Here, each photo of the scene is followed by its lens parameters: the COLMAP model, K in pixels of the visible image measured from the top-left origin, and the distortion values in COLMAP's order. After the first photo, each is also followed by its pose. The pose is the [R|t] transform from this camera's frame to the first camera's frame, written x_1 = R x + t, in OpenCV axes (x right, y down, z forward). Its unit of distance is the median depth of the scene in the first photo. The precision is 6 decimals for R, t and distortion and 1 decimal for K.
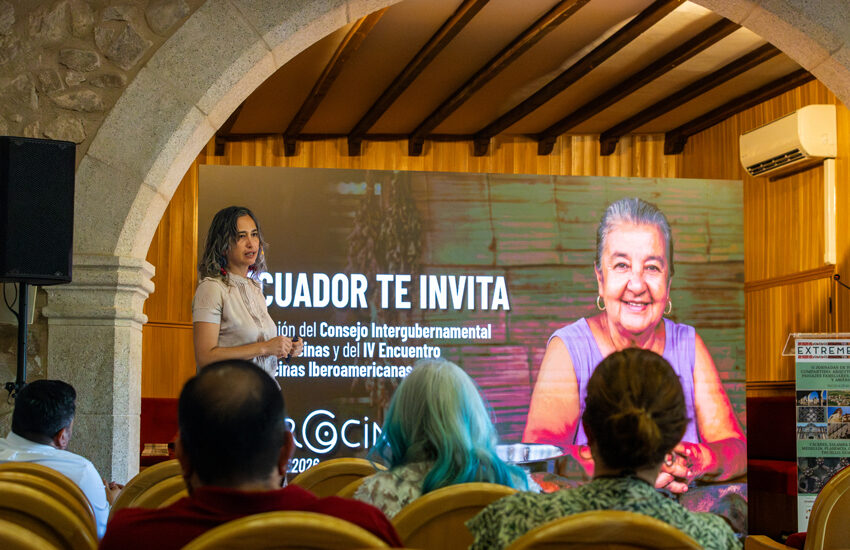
lens RADIAL K [[1704.5, 0, 425.0], [0, 1704.5, 275.0], [0, 0, 1]] dist [0.008119, -0.110705]
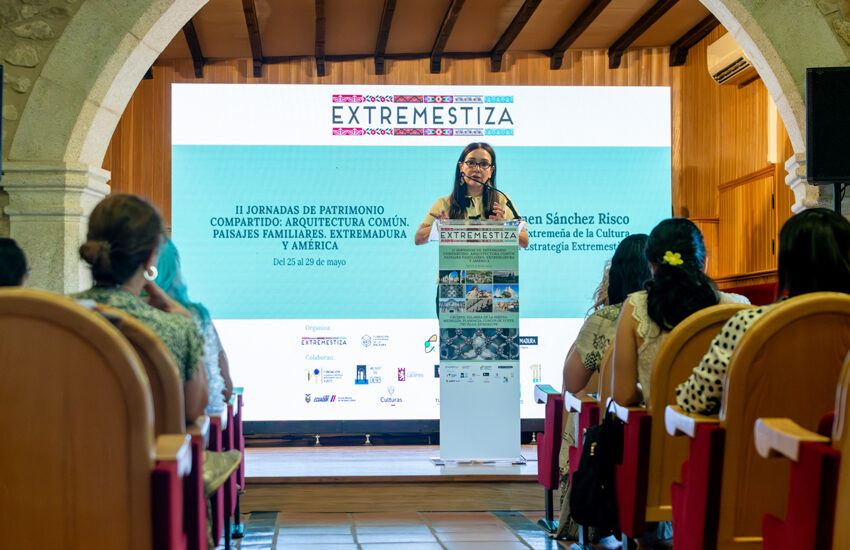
lens RADIAL K [[1704.5, 0, 425.0], [0, 1704.5, 275.0], [0, 0, 1]] dist [0.008119, -0.110705]
pose [[0.992946, -0.009951, -0.118150, 0.158111], [0.015241, 0.998917, 0.043950, 0.014605], [0.117585, -0.045441, 0.992023, -0.109602]]
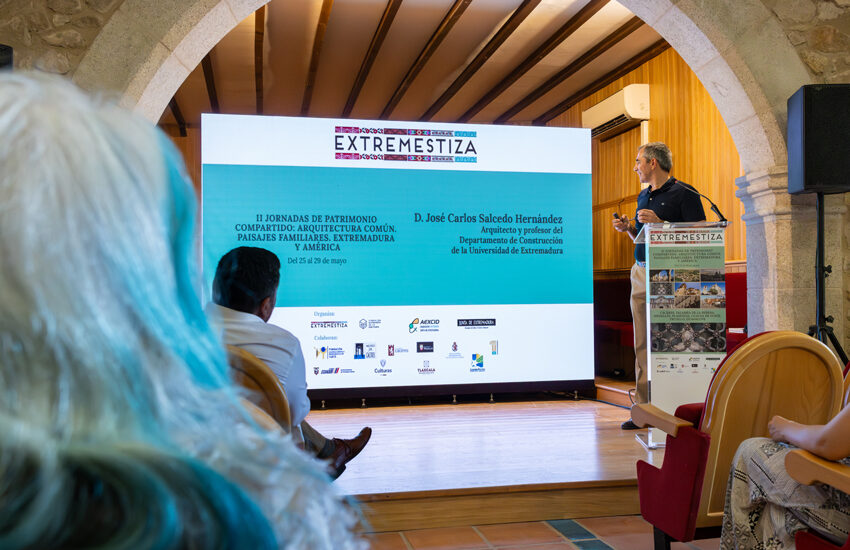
lens RADIAL K [[788.0, 0, 434.1], [0, 788.0, 271.8], [0, 0, 1]] dist [-0.002188, 0.005646]
pose [[0.999626, -0.009818, 0.025514, 0.035413], [0.008443, 0.998534, 0.053468, 0.028616], [-0.026002, -0.053233, 0.998244, 0.330751]]
